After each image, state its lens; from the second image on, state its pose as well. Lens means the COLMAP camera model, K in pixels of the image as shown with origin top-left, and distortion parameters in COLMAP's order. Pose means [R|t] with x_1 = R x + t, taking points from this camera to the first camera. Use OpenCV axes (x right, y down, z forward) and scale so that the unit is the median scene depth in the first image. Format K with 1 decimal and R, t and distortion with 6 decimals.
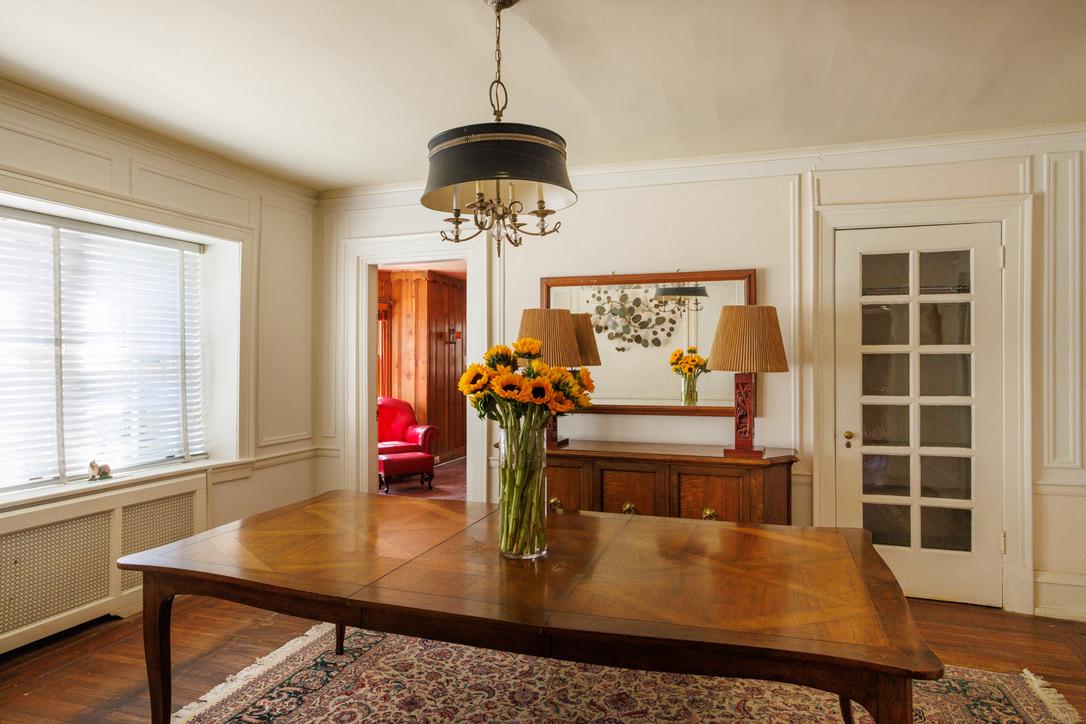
lens RADIAL K [[689.1, 0, 543.0], [0, 689.1, 362.0], [0, 0, 1]] dist [0.001548, 0.000232]
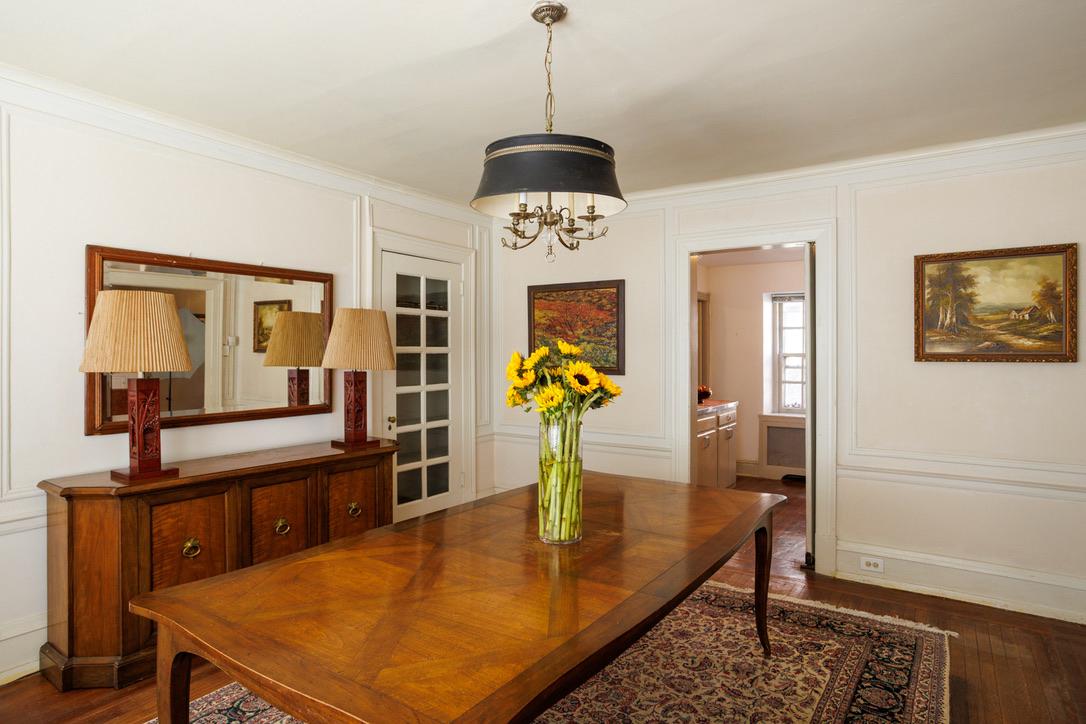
lens RADIAL K [[633.2, 0, 543.0], [0, 633.2, 362.0], [0, 0, 1]] dist [-0.000043, 0.000004]
pose [[0.276834, -0.013997, 0.960816, -0.579532], [0.011250, 0.999873, 0.011324, -0.006373], [-0.960852, 0.007674, 0.276956, 0.440324]]
